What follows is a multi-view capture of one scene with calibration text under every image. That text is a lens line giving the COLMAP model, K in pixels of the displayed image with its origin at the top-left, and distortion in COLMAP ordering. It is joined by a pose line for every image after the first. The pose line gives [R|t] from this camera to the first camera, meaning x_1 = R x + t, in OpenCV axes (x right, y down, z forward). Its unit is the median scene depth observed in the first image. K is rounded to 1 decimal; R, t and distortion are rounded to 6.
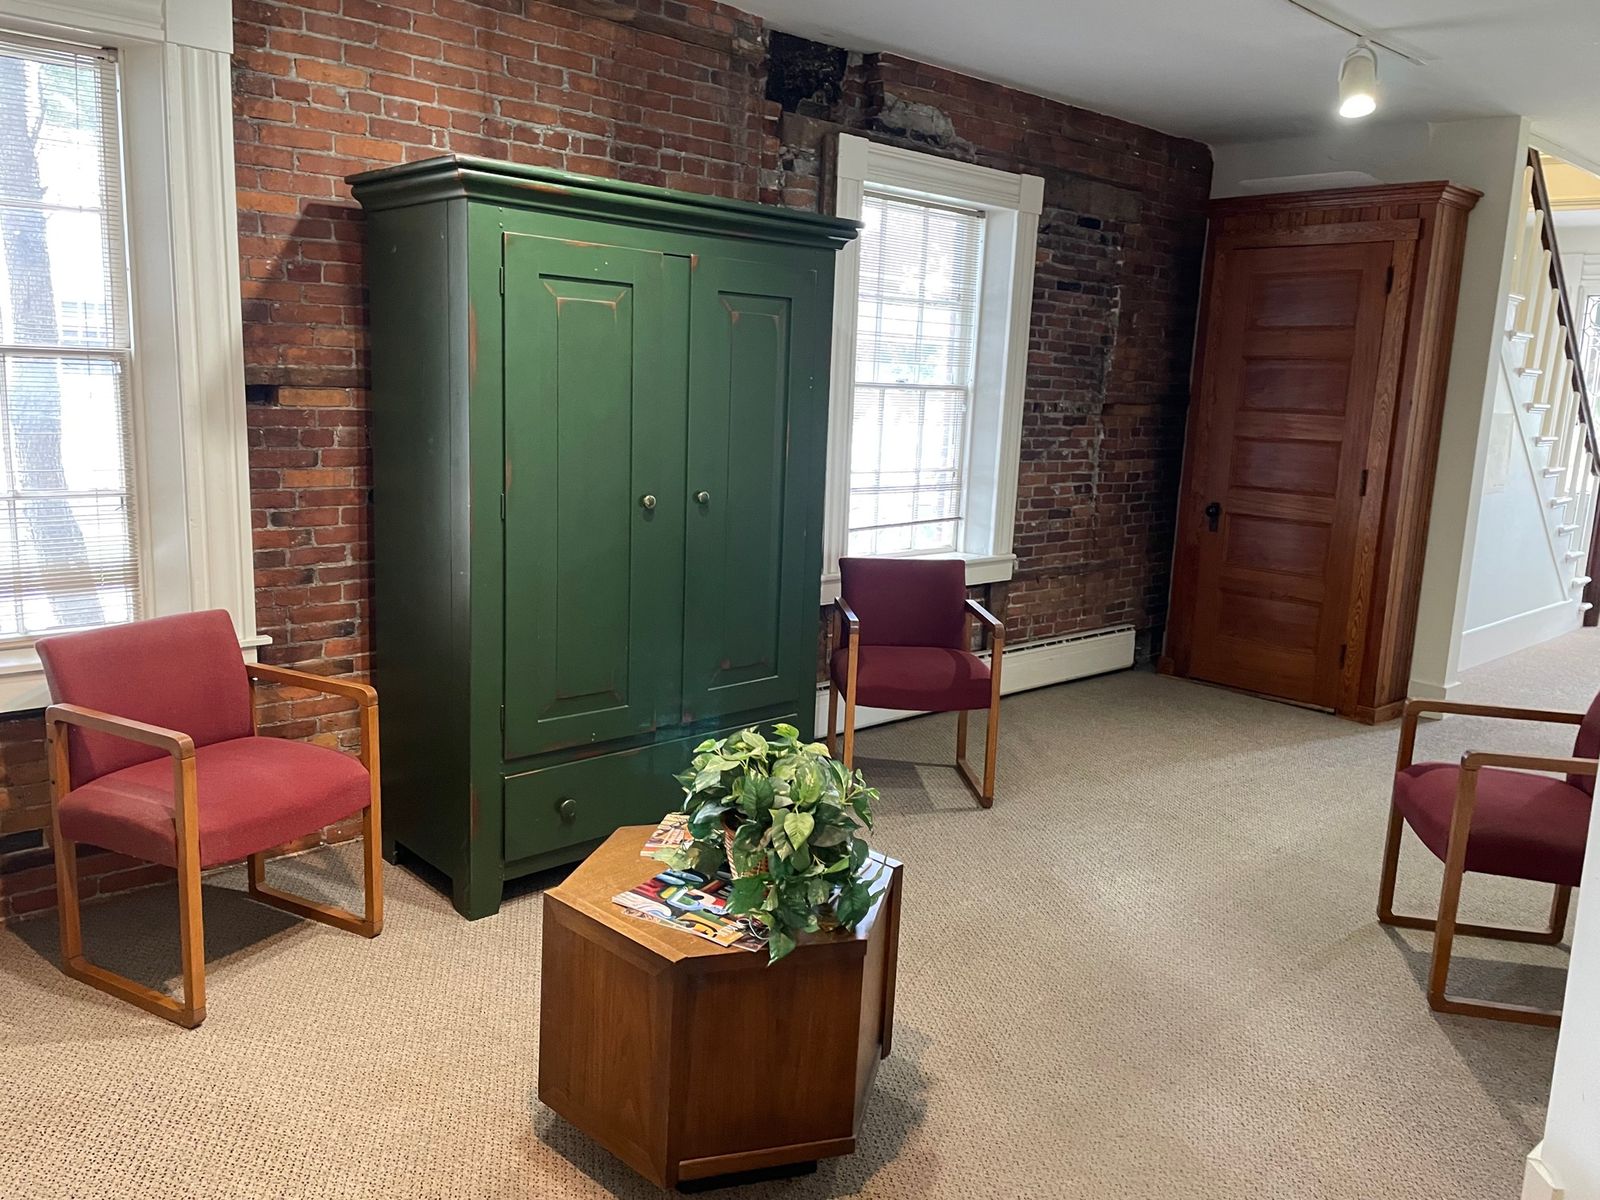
lens RADIAL K [[1219.4, 0, 777.5], [0, 1219.4, 601.7], [0, 0, 1]] dist [0.088508, -0.116906]
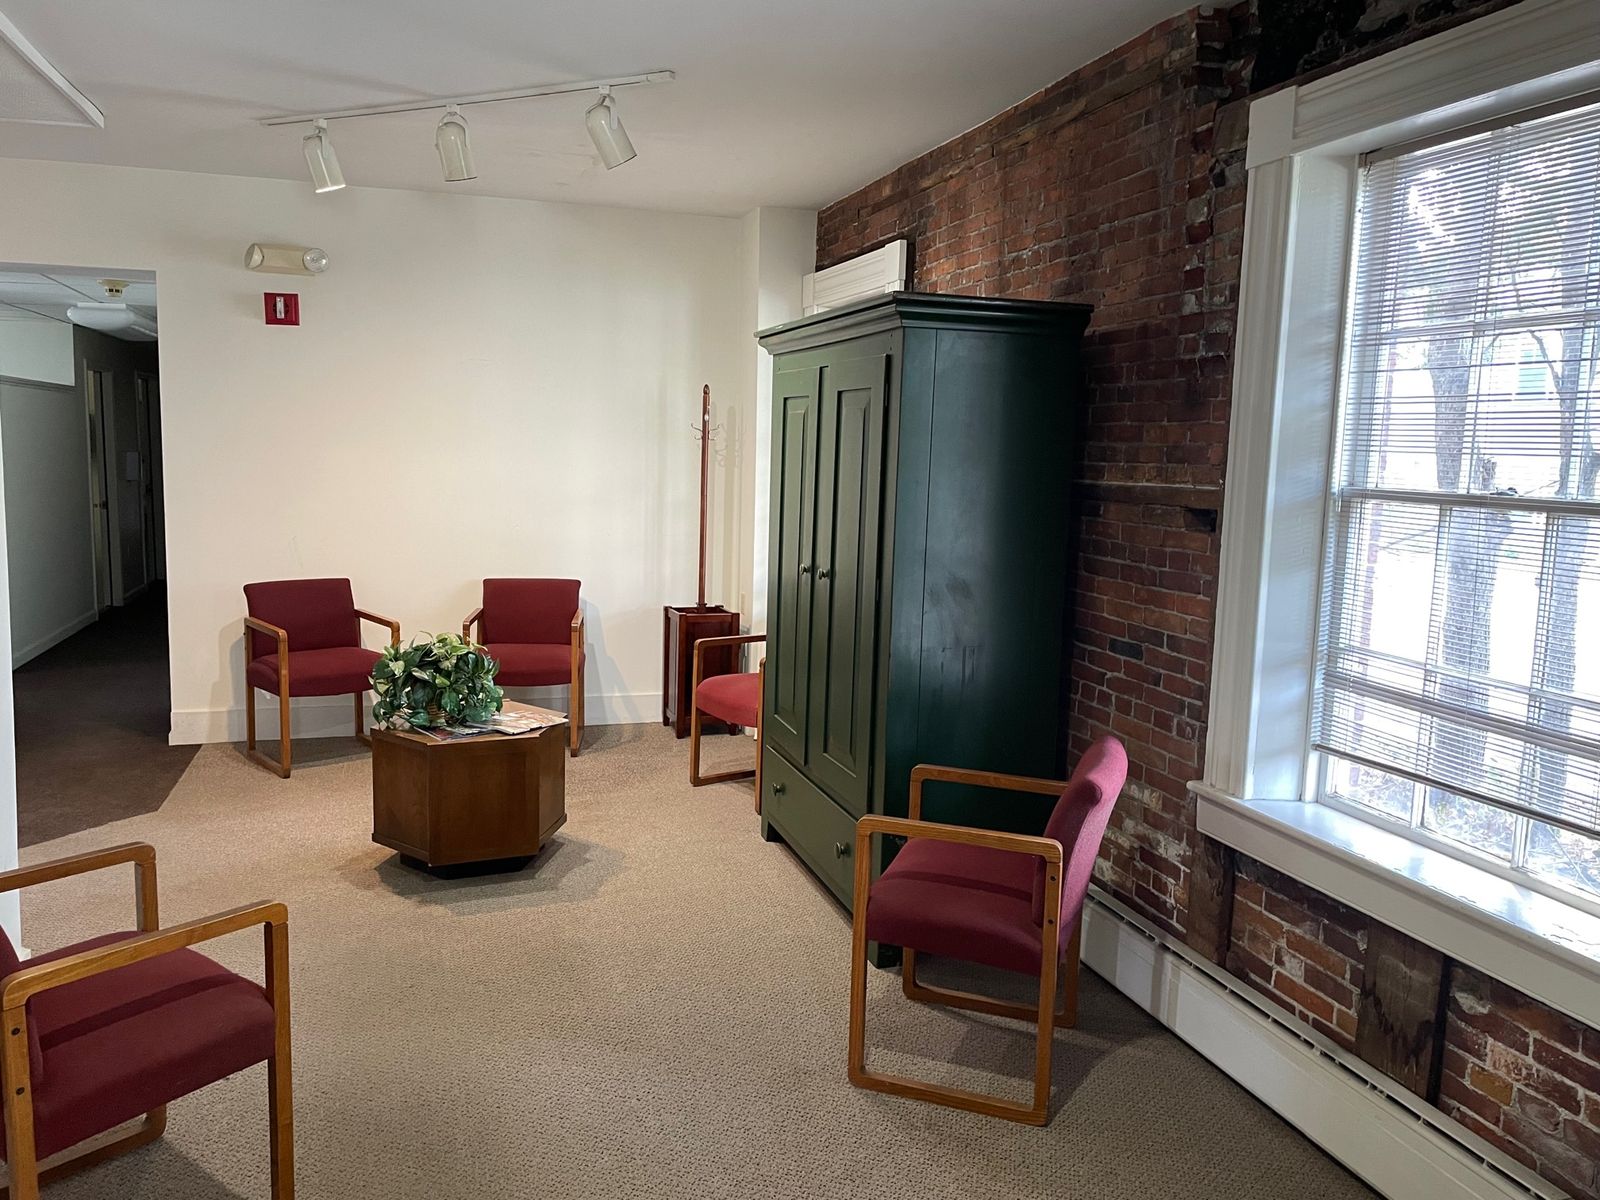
lens RADIAL K [[1203.6, 0, 791.6], [0, 1203.6, 604.0], [0, 0, 1]] dist [0.087086, -0.107538]
pose [[-0.414104, 0.070697, -0.907480, 0.584790], [-0.204501, 0.964265, 0.168439, -0.147468], [0.886960, 0.255332, -0.384848, 0.863013]]
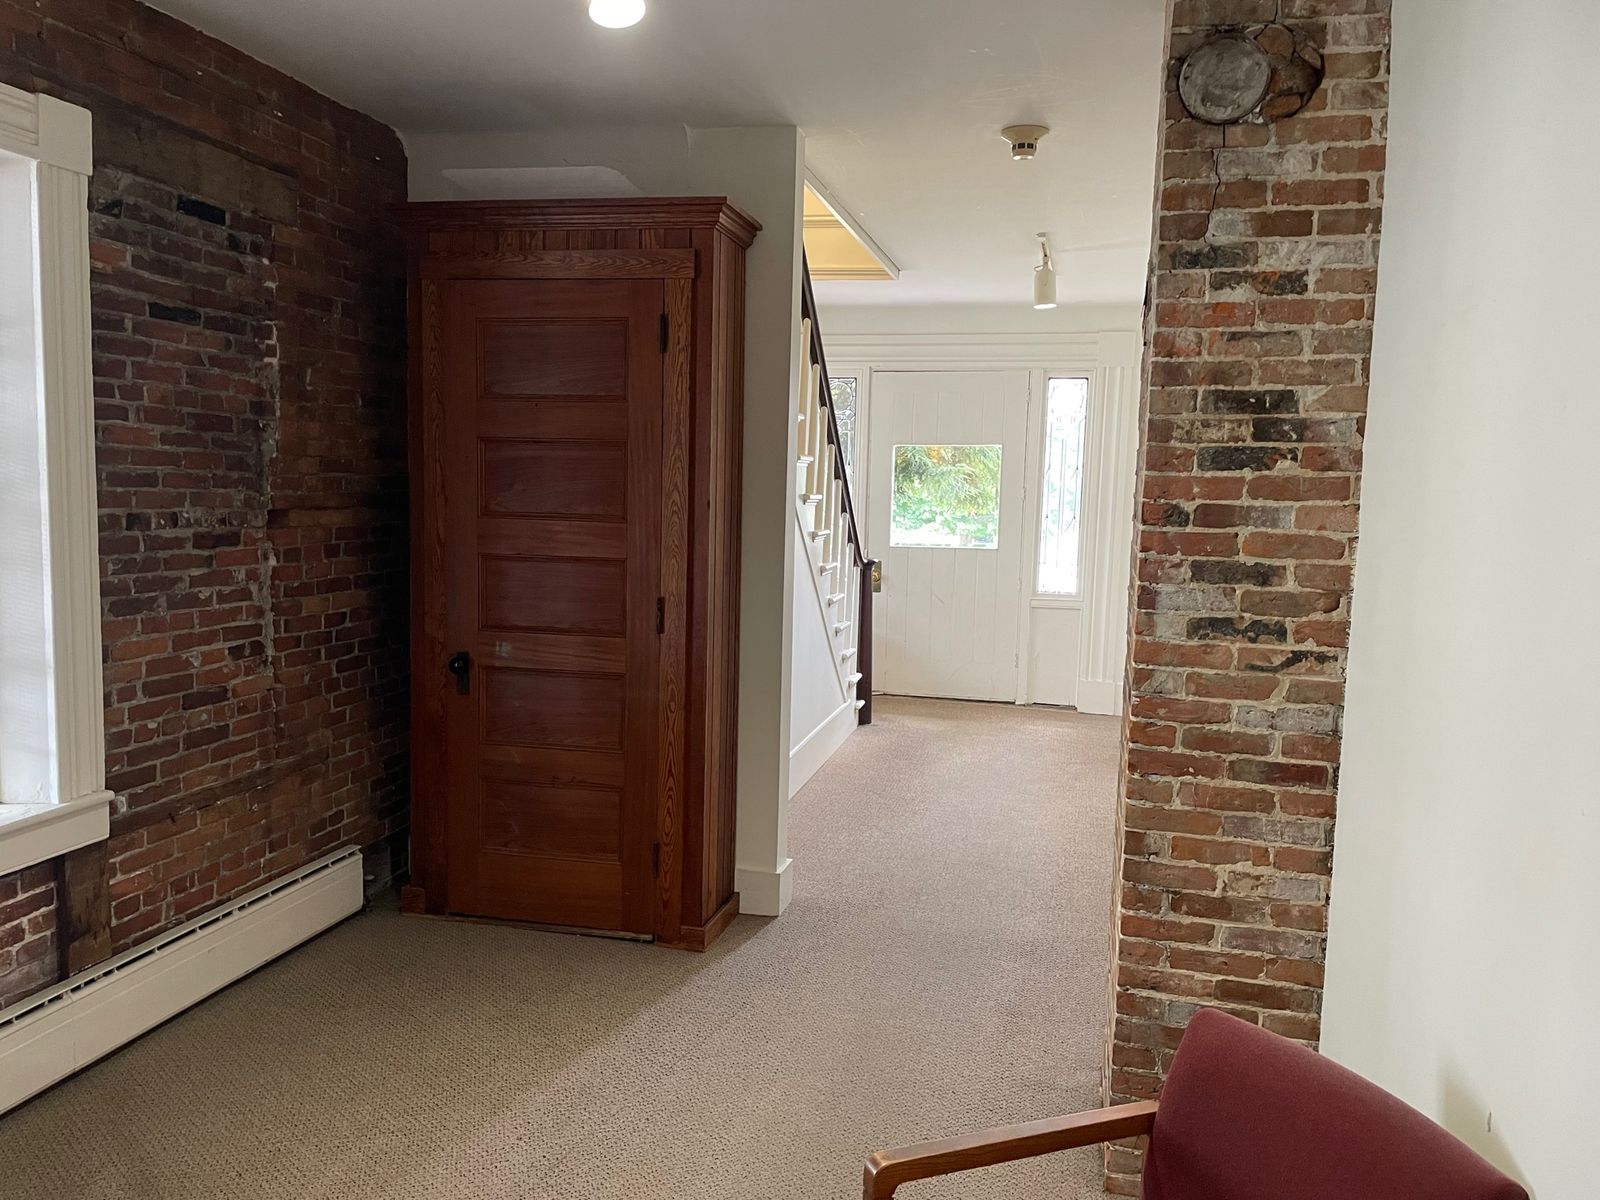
lens RADIAL K [[1219.4, 0, 777.5], [0, 1219.4, 601.7], [0, 0, 1]] dist [0.088508, -0.116906]
pose [[0.833627, -0.070336, 0.547830, 0.140560], [0.105118, 0.993934, -0.032345, -0.070991], [-0.542232, 0.084551, 0.835964, 0.360848]]
